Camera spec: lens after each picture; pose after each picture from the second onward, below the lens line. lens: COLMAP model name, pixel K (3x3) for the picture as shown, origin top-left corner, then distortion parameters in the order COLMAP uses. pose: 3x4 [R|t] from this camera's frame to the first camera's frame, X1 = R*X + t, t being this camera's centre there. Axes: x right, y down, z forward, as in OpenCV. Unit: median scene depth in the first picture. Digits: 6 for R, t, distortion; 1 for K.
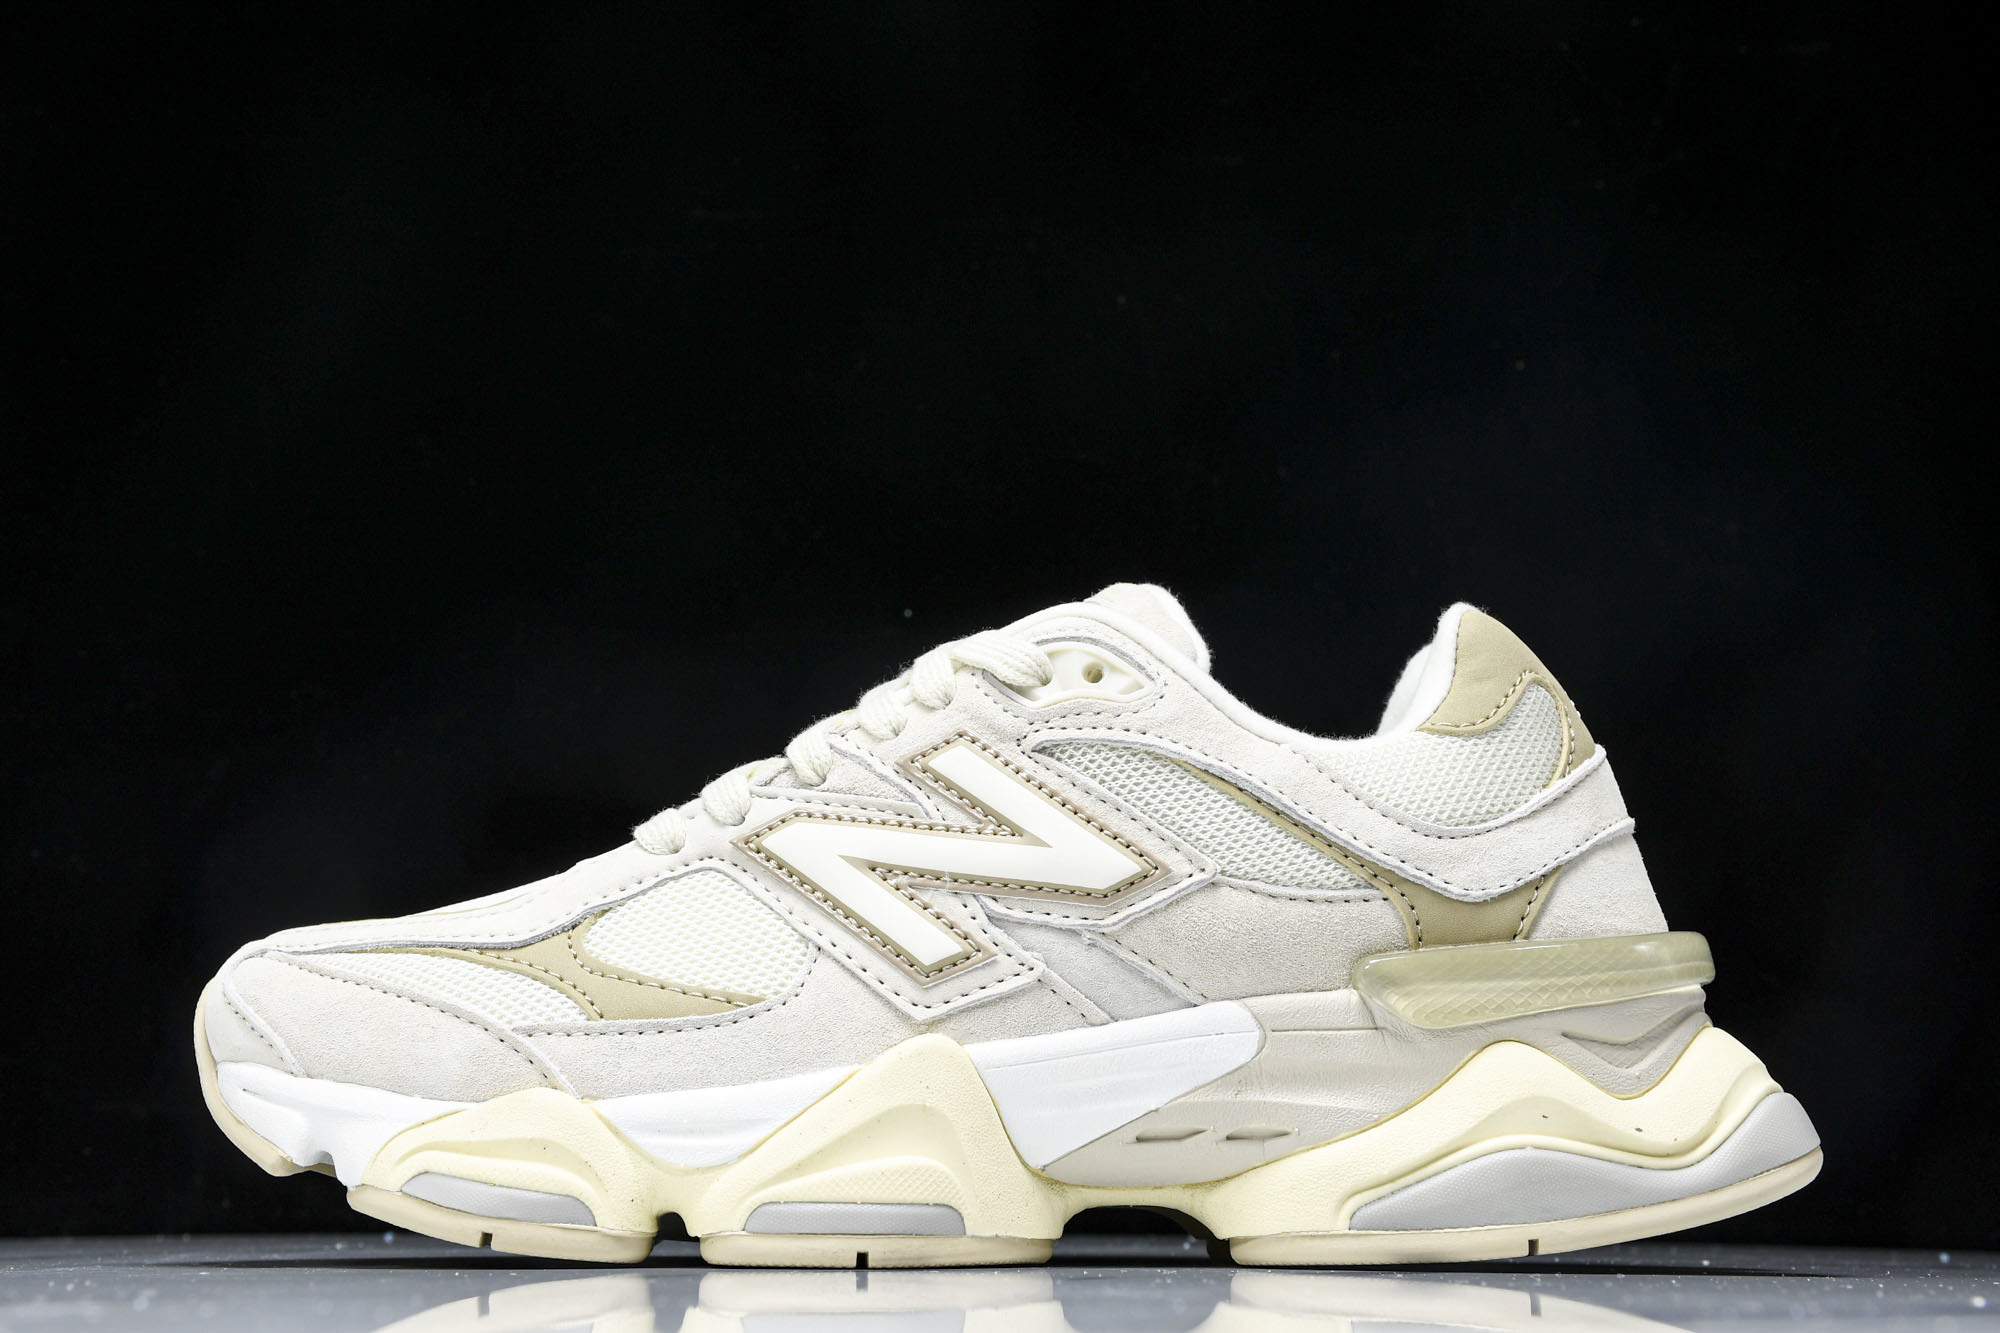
lens RADIAL K [[3104.5, 0, 940.8], [0, 3104.5, 662.9], [0, 0, 1]] dist [0.138920, -0.023738]
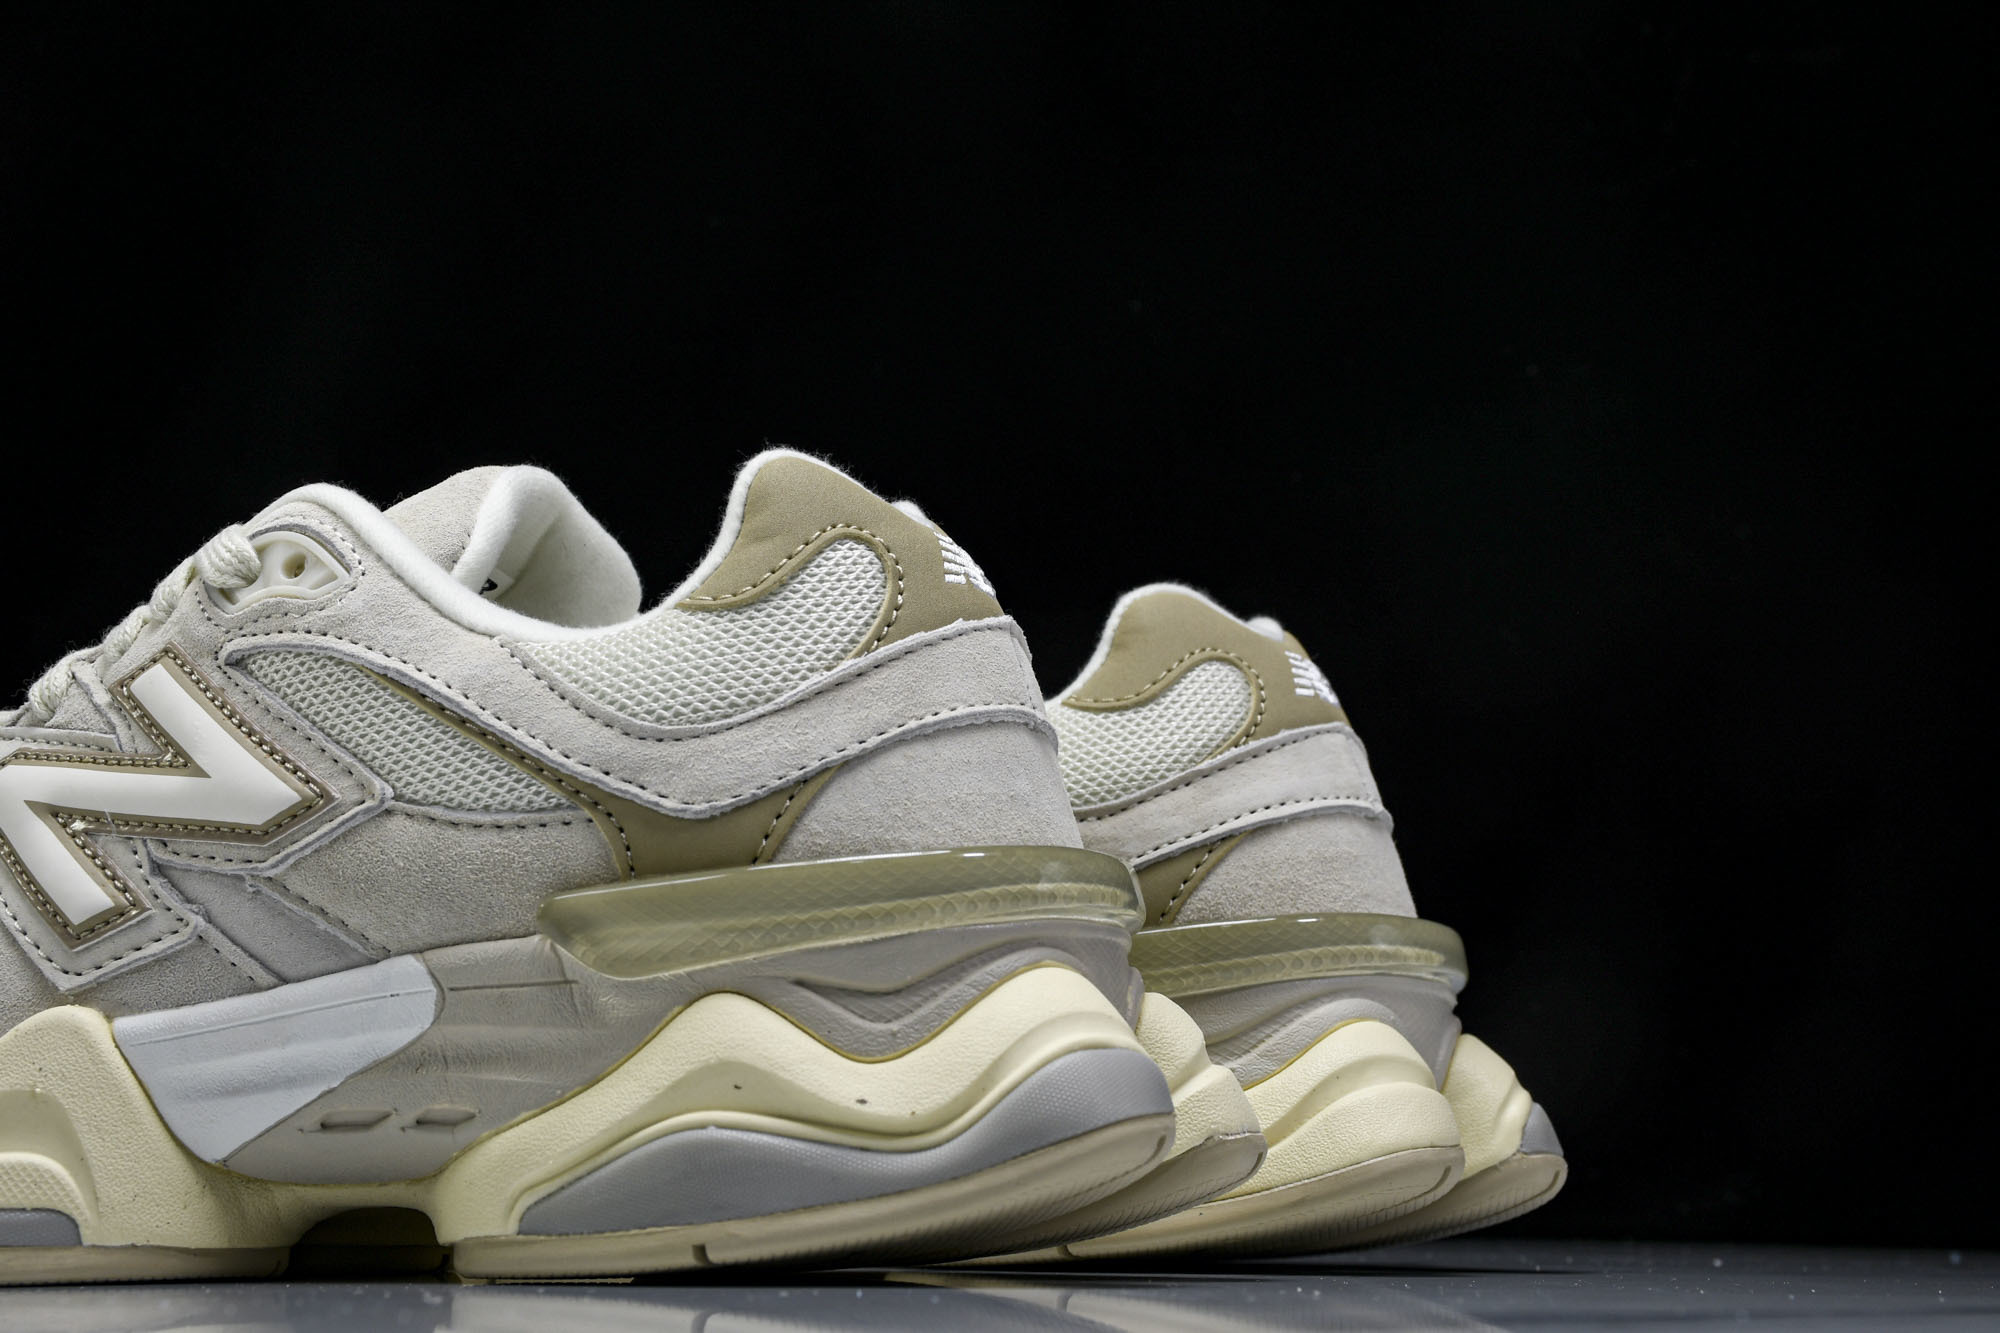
lens RADIAL K [[3104.5, 0, 940.8], [0, 3104.5, 662.9], [0, 0, 1]] dist [0.138920, -0.023738]
pose [[0.932565, -0.063335, -0.355403, 0.514596], [0.065891, 0.997815, -0.004923, 0.045363], [0.354938, -0.018827, 0.934700, 0.285700]]
